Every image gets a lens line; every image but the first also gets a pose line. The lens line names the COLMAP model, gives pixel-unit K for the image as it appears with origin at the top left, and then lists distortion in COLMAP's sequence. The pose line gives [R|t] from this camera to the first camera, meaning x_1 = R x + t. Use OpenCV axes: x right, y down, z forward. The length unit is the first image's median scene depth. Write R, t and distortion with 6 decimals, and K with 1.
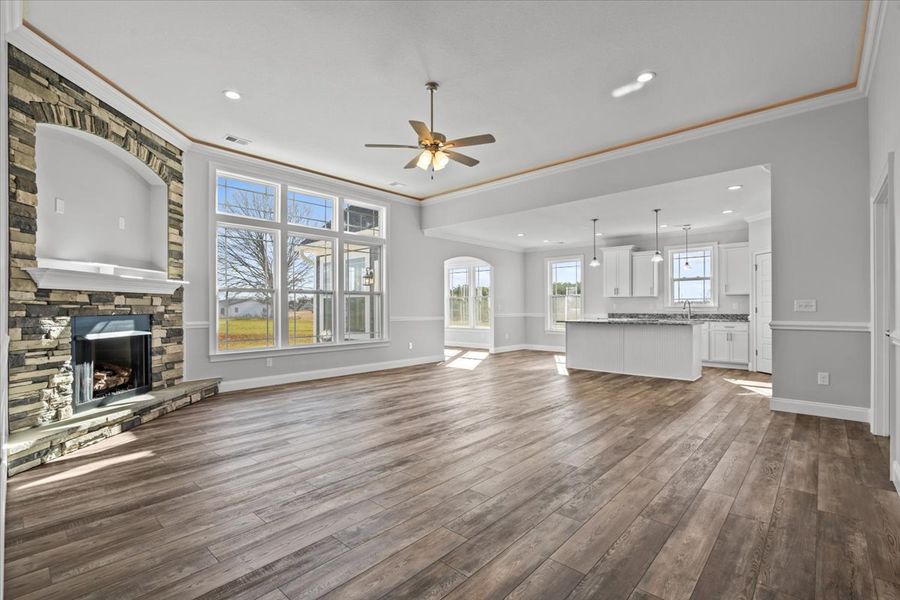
lens RADIAL K [[418.3, 0, 451.1], [0, 418.3, 304.1], [0, 0, 1]] dist [-0.002577, 0.000281]
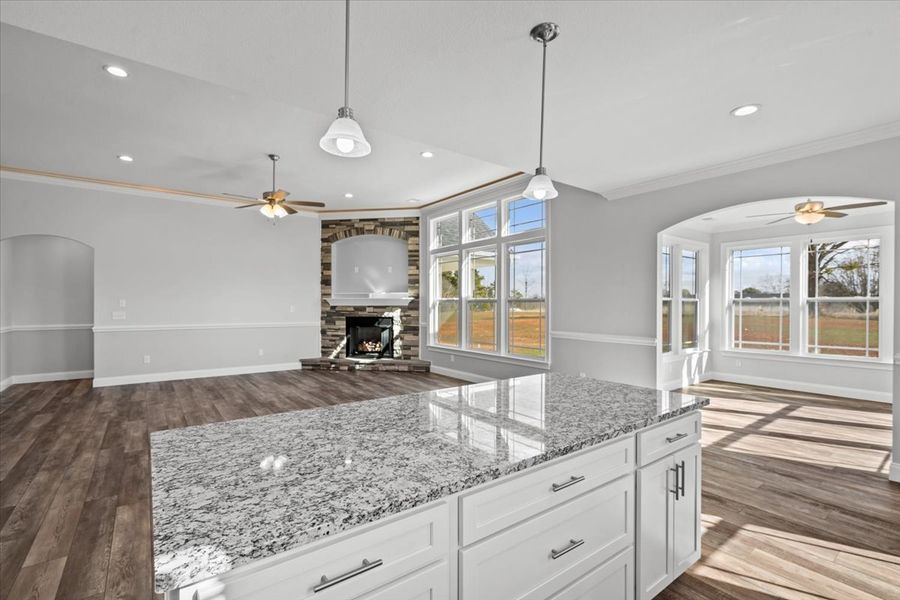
lens RADIAL K [[405.5, 0, 437.6], [0, 405.5, 301.2], [0, 0, 1]] dist [-0.009890, -0.000035]
pose [[-0.206260, -0.001229, -0.978496, 1.142977], [0.010309, 0.999941, -0.003429, -0.042093], [0.978443, -0.010795, -0.206235, 1.807293]]
